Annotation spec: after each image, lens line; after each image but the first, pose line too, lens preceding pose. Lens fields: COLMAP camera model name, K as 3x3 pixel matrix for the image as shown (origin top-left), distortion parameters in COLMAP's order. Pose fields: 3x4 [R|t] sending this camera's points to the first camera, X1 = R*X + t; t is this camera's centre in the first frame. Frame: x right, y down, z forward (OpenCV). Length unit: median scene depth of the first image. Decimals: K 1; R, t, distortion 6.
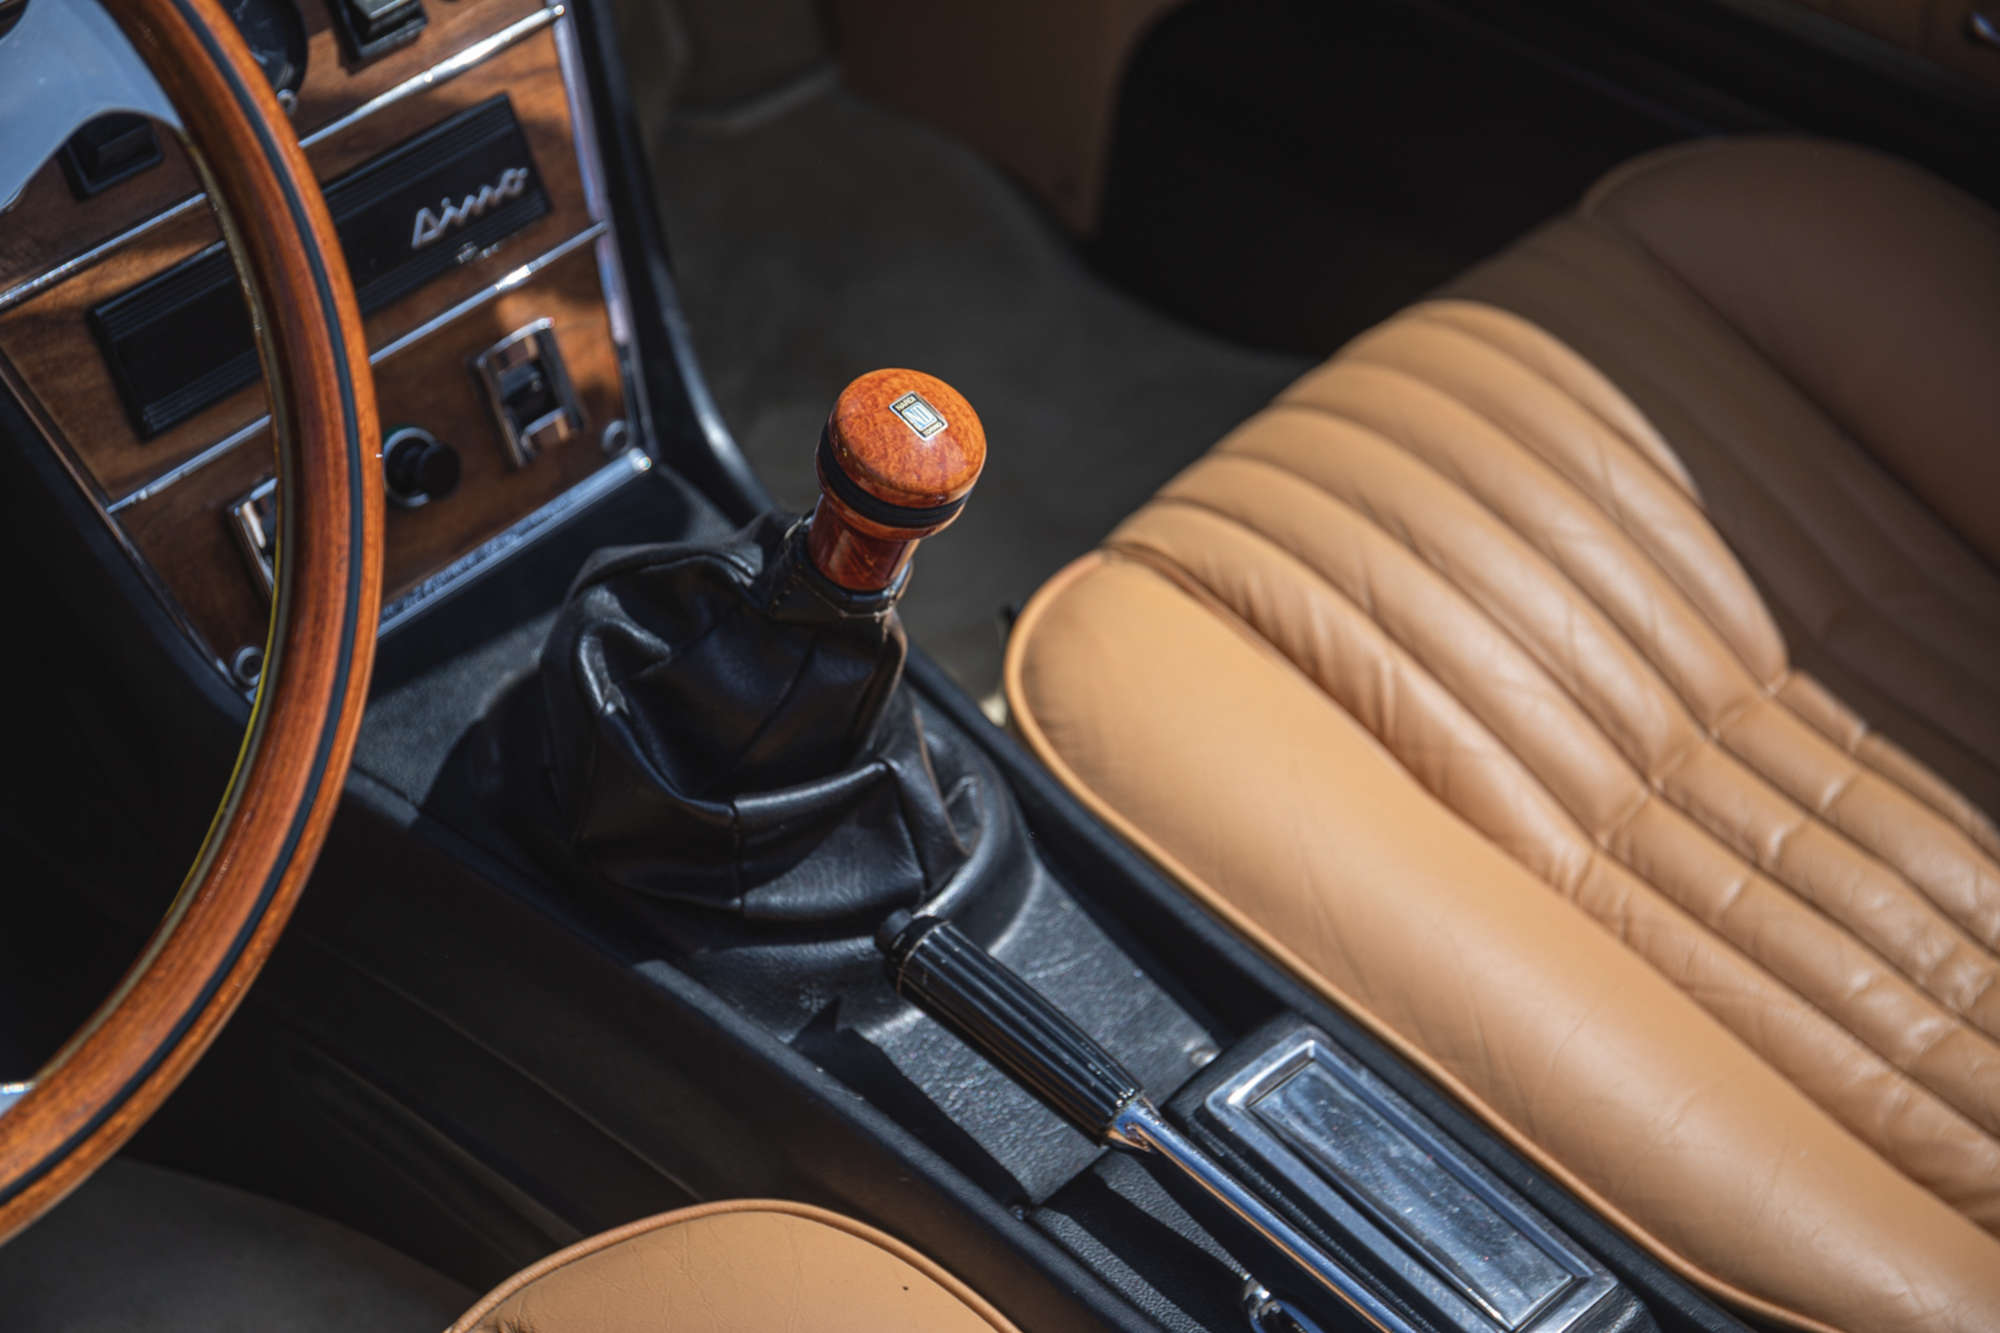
lens RADIAL K [[3660.9, 0, 1013.3], [0, 3660.9, 671.8], [0, 0, 1]] dist [0.109415, 0.000000]
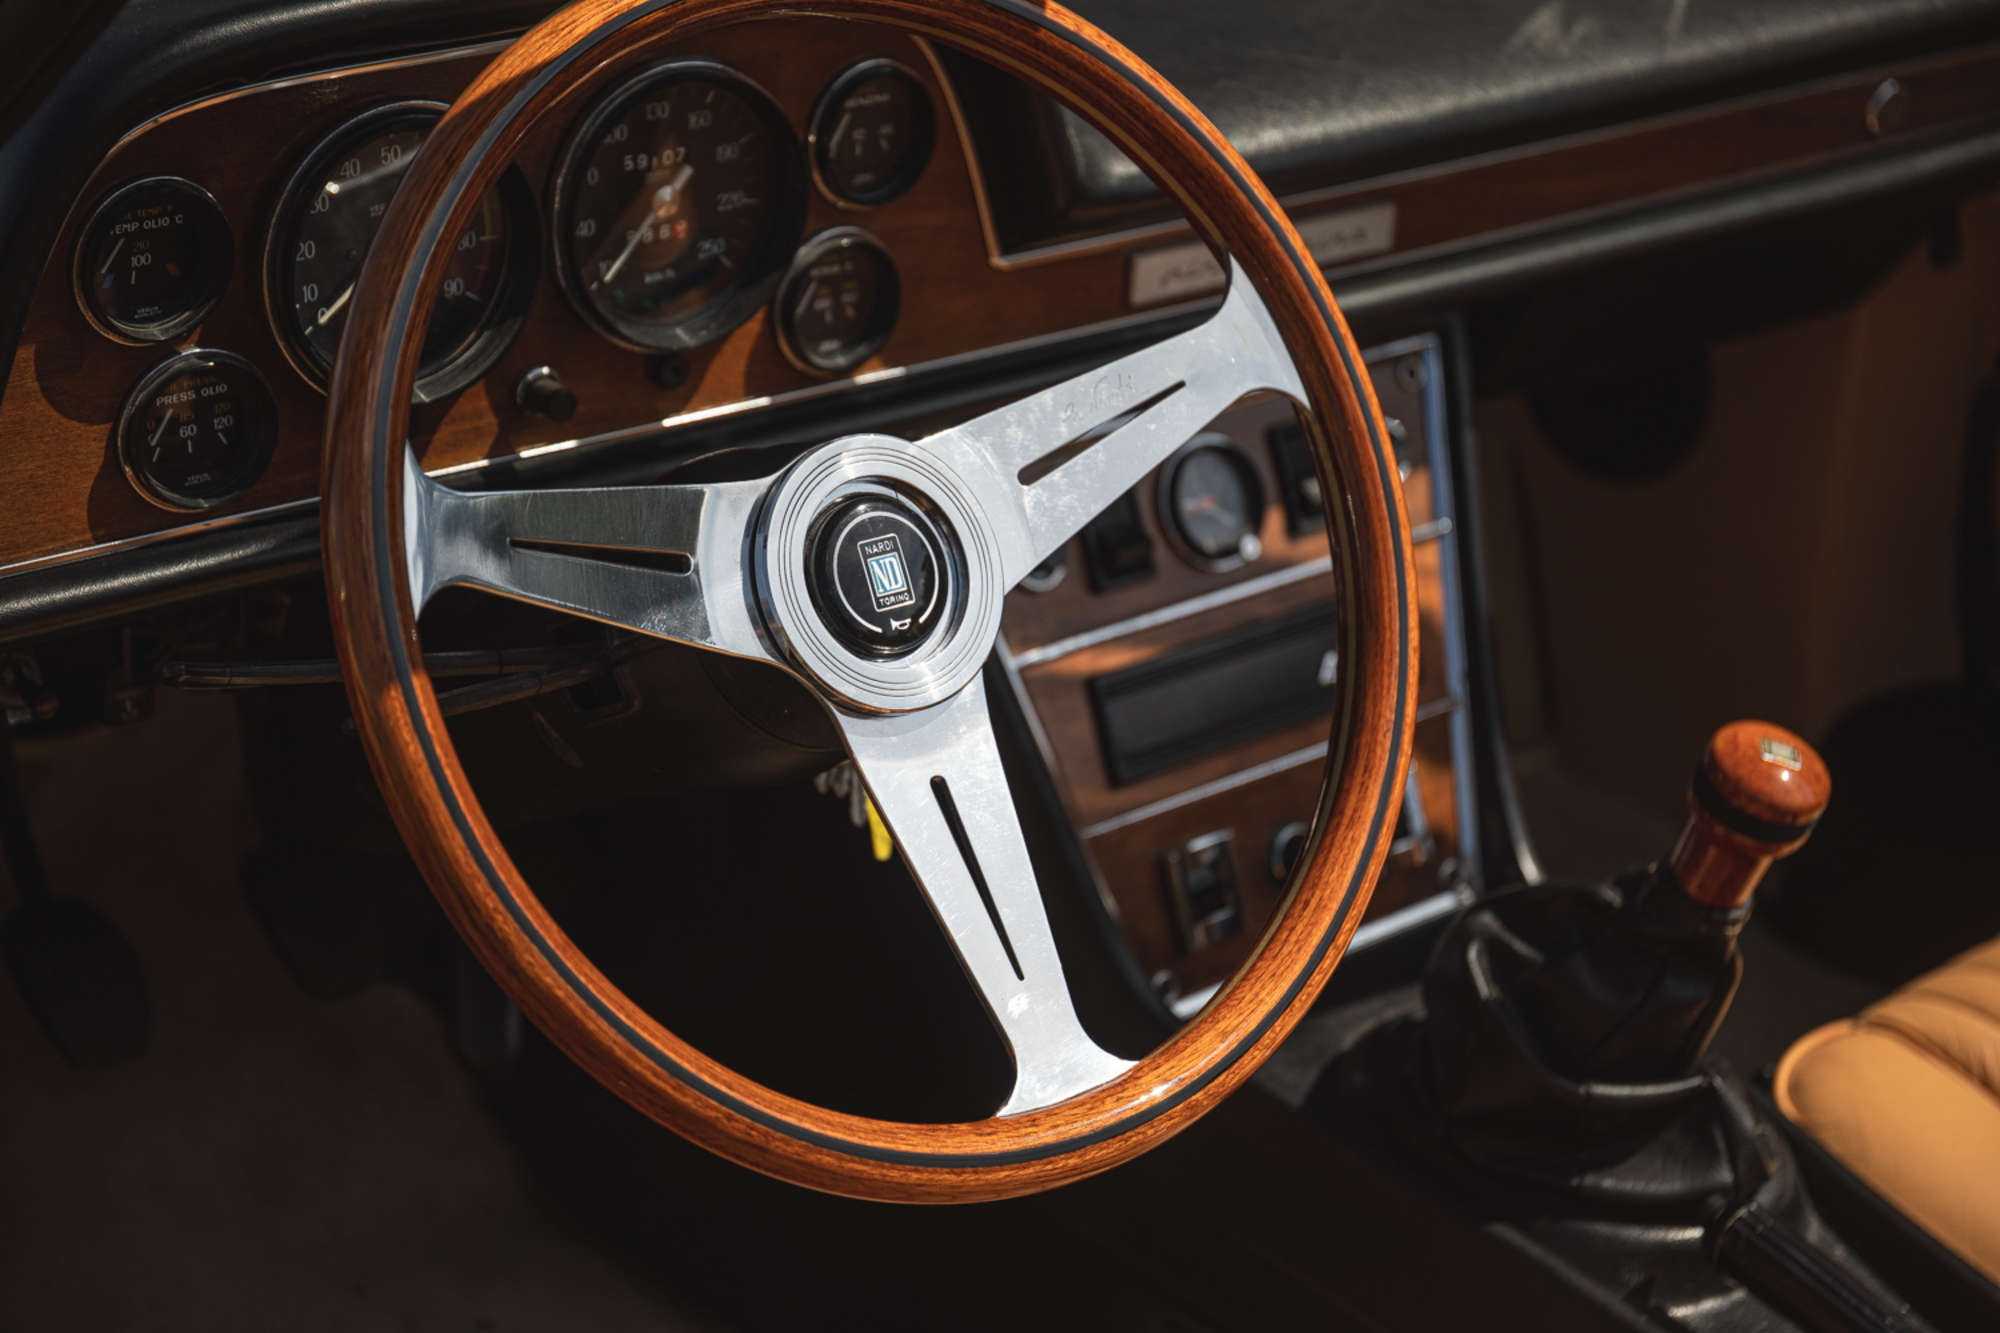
lens RADIAL K [[3660.9, 0, 996.4], [0, 3660.9, 661.0], [0, 0, 1]] dist [0.109415, 0.000000]
pose [[0.988348, 0.089385, -0.123205, -0.125713], [-0.122480, 0.947600, -0.295047, 0.271364], [0.090376, 0.306699, 0.947506, -0.201499]]
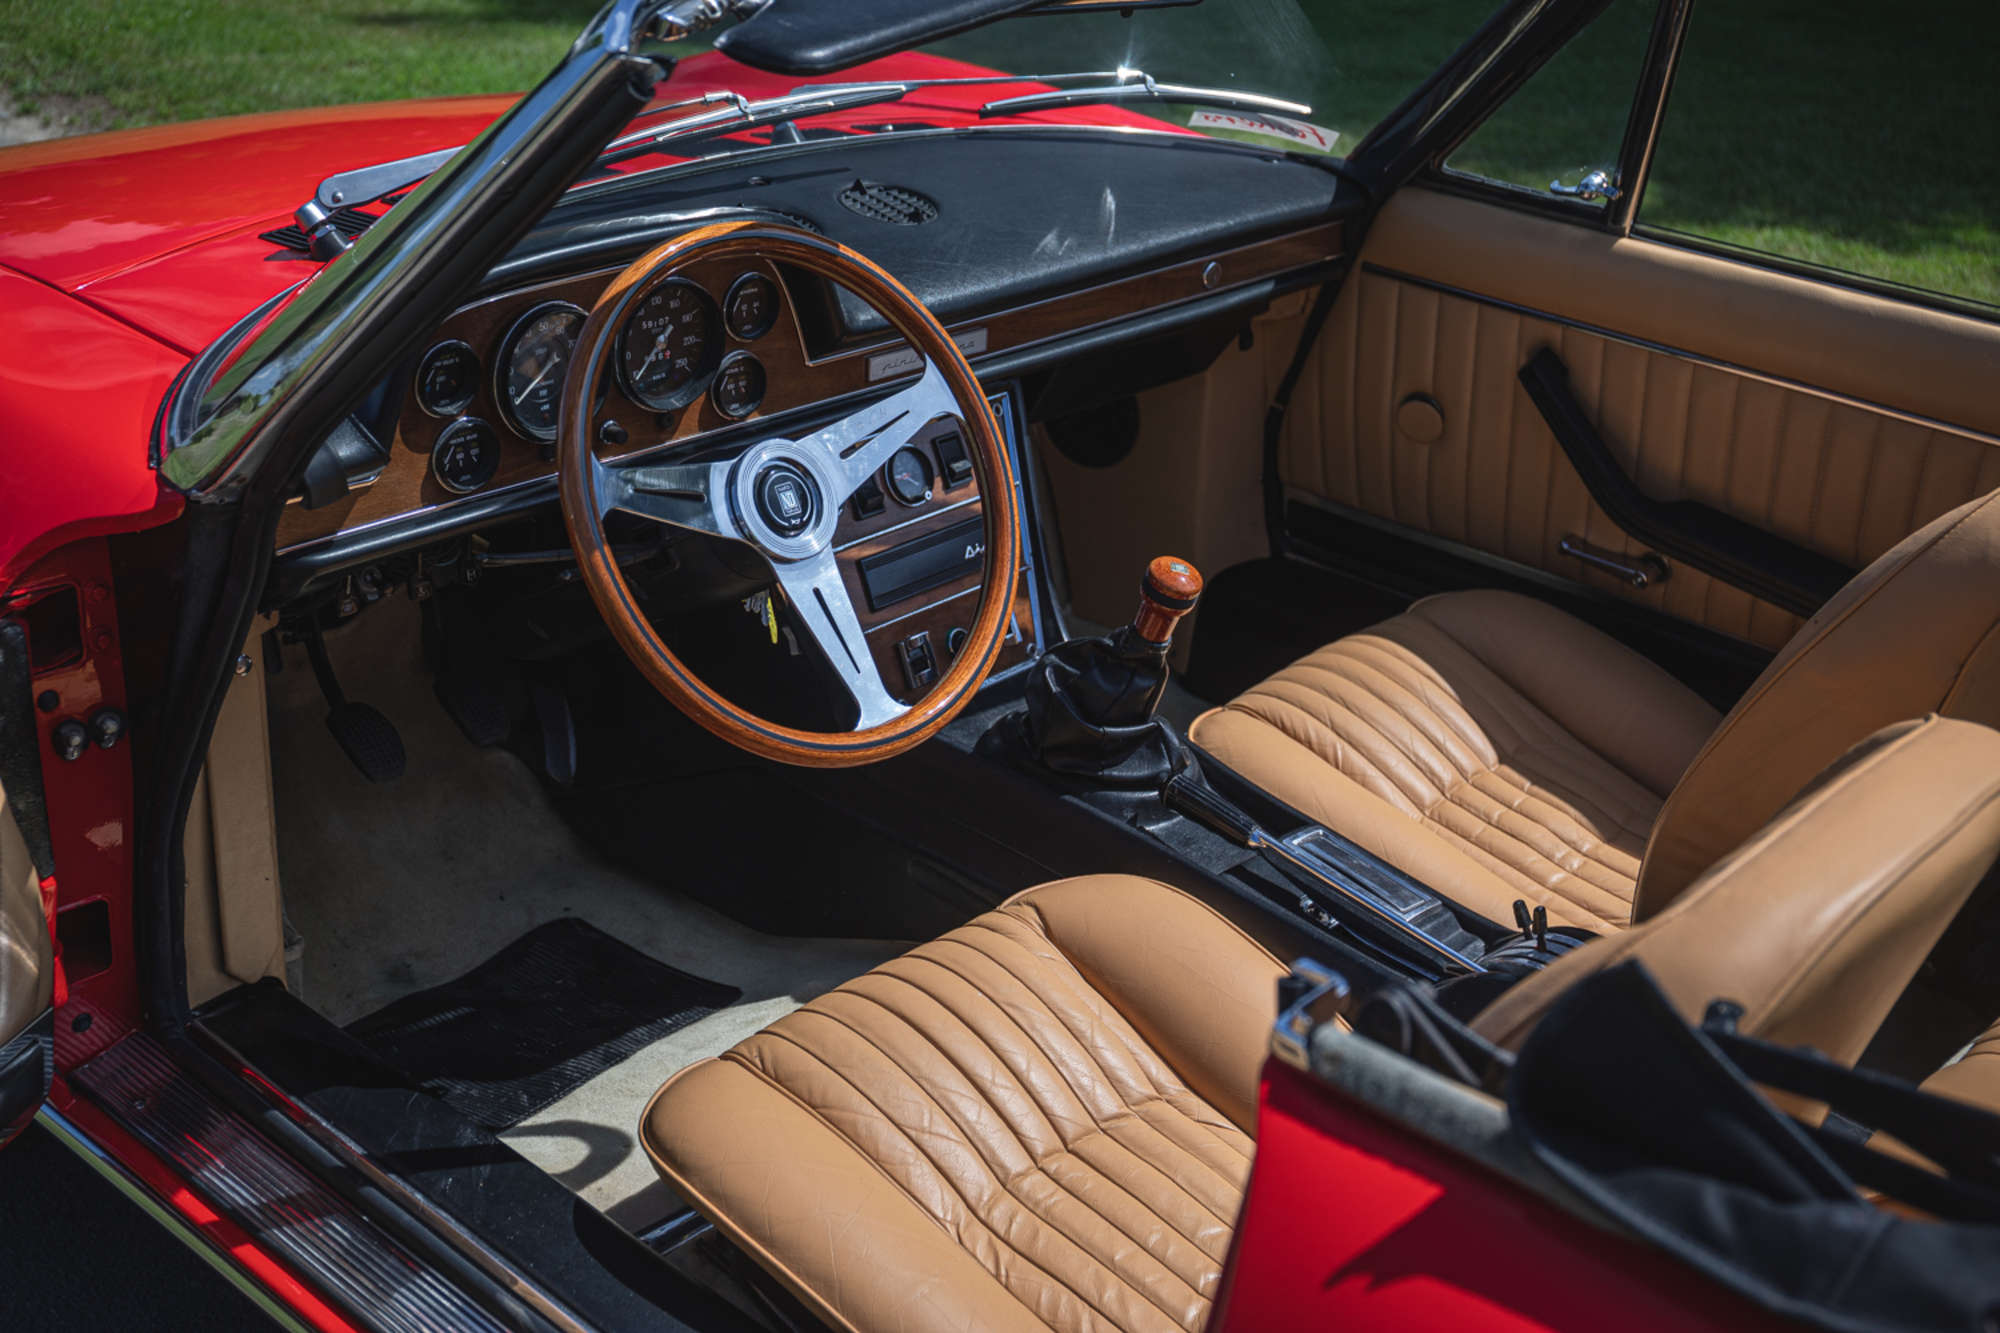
lens RADIAL K [[2453.6, 0, 1005.5], [0, 2453.6, 660.7], [0, 0, 1]] dist [0.034936, 0.000000]
pose [[0.999614, 0.026216, 0.009166, -0.156215], [-0.022265, 0.953756, -0.299755, 0.496260], [-0.016601, 0.299436, 0.953972, -0.668207]]
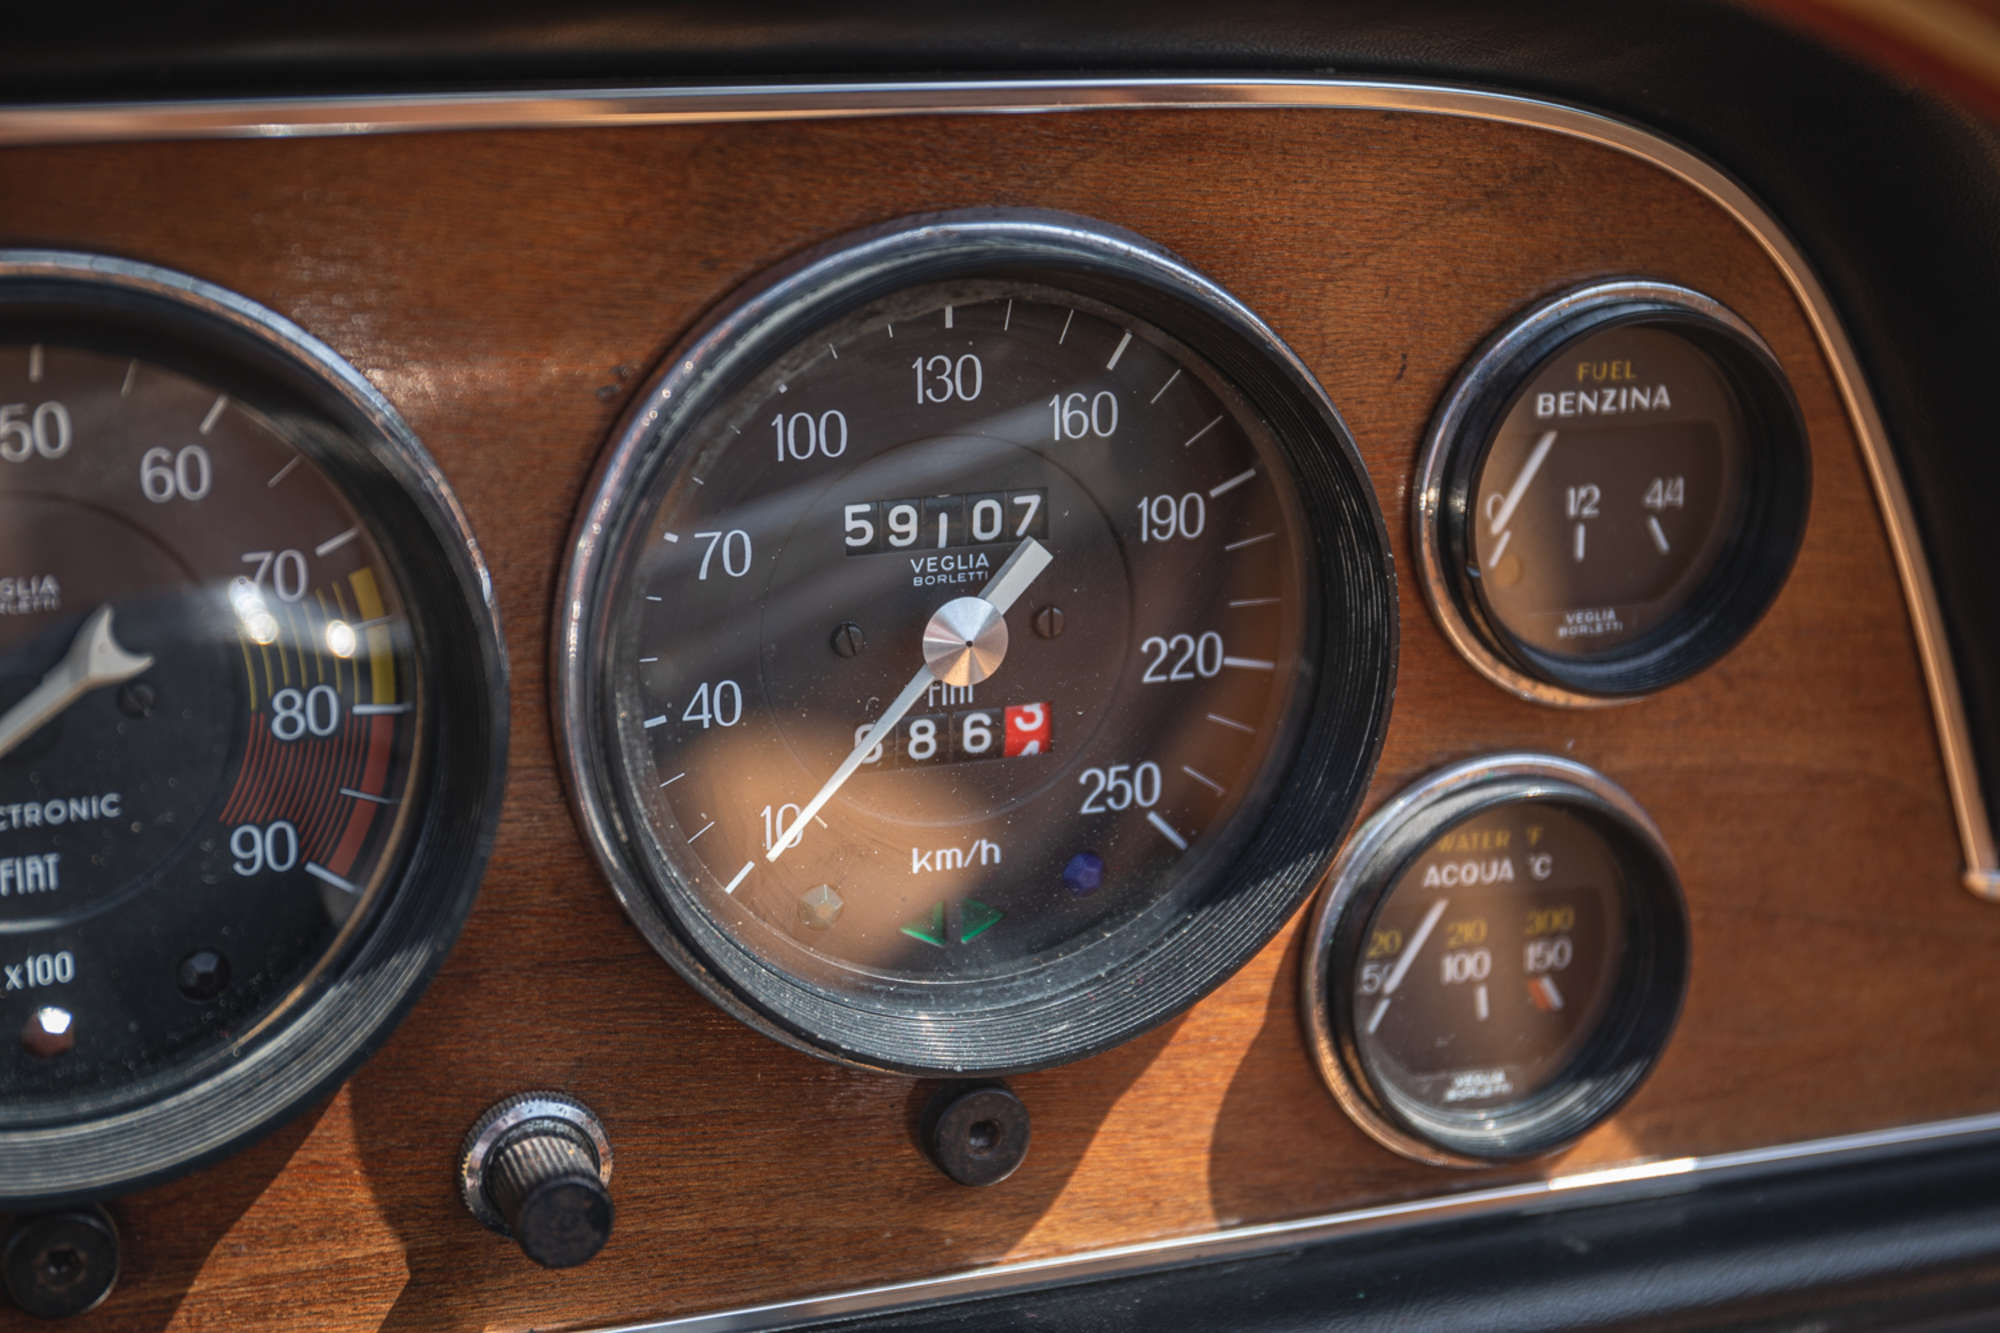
lens RADIAL K [[3660.9, 0, 1003.8], [0, 3660.9, 650.2], [0, 0, 1]] dist [0.109415, 0.000000]
pose [[0.900809, 0.109048, -0.420301, -0.206343], [-0.288564, 0.873626, -0.391802, -0.016579], [0.324460, 0.474223, 0.818437, 0.465213]]
